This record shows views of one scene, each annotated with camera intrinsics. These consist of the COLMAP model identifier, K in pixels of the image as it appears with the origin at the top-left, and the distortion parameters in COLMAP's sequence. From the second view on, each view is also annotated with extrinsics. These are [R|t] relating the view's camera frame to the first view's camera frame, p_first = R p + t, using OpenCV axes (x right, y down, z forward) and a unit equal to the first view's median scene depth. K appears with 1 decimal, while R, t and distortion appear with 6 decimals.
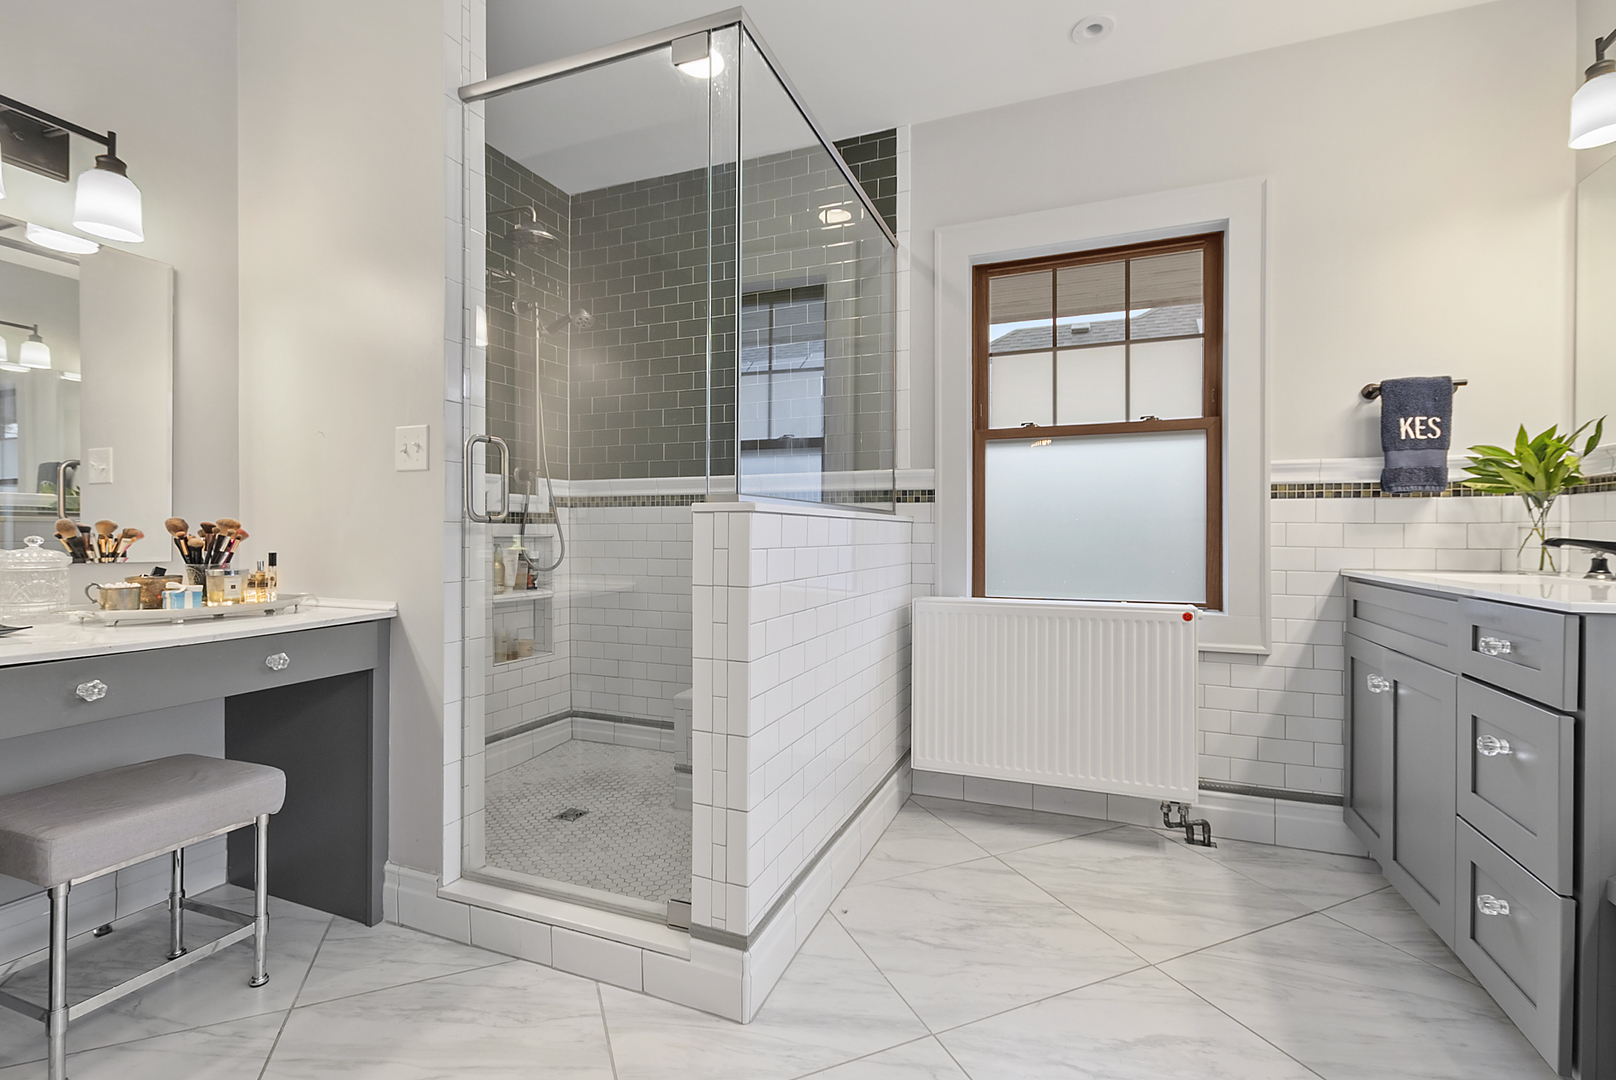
lens RADIAL K [[716.3, 0, 818.1], [0, 716.3, 535.8], [0, 0, 1]] dist [-0.000837, -0.000346]
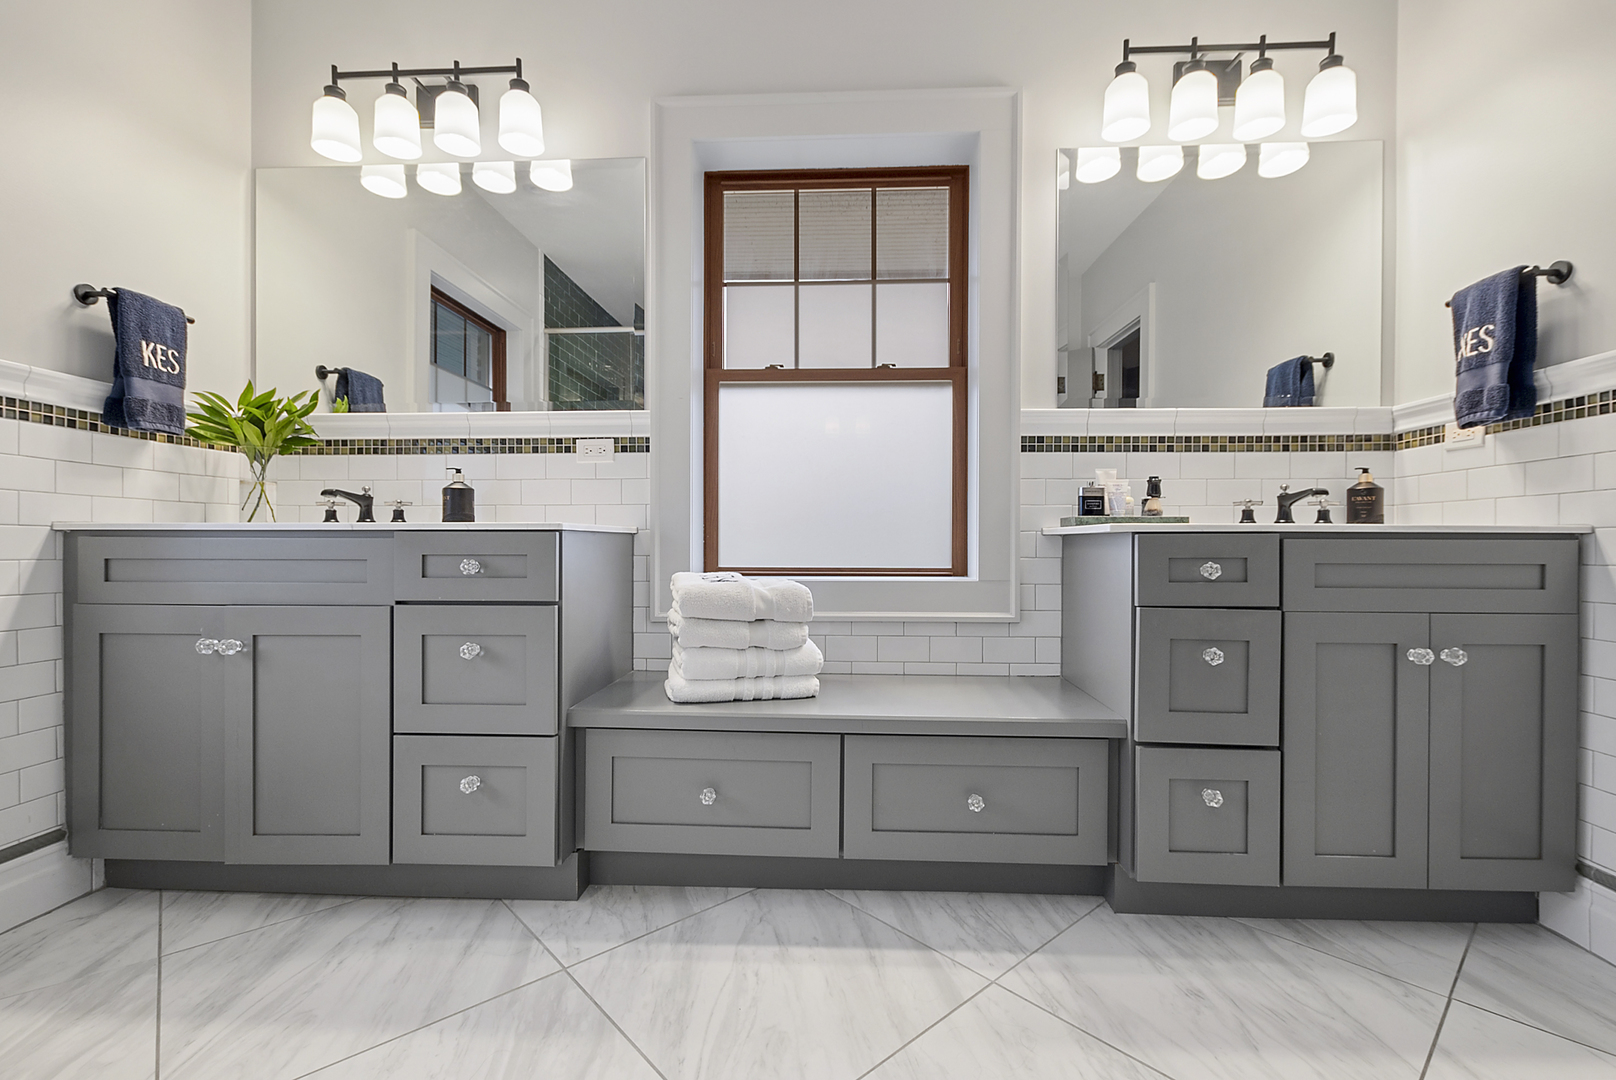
lens RADIAL K [[716.3, 0, 816.7], [0, 716.3, 549.4], [0, 0, 1]] dist [-0.000837, -0.000346]
pose [[-0.322611, -0.009409, 0.946485, -0.234084], [-0.003253, 0.999956, 0.008831, 0.069956], [-0.946526, -0.000230, -0.322627, 0.526794]]
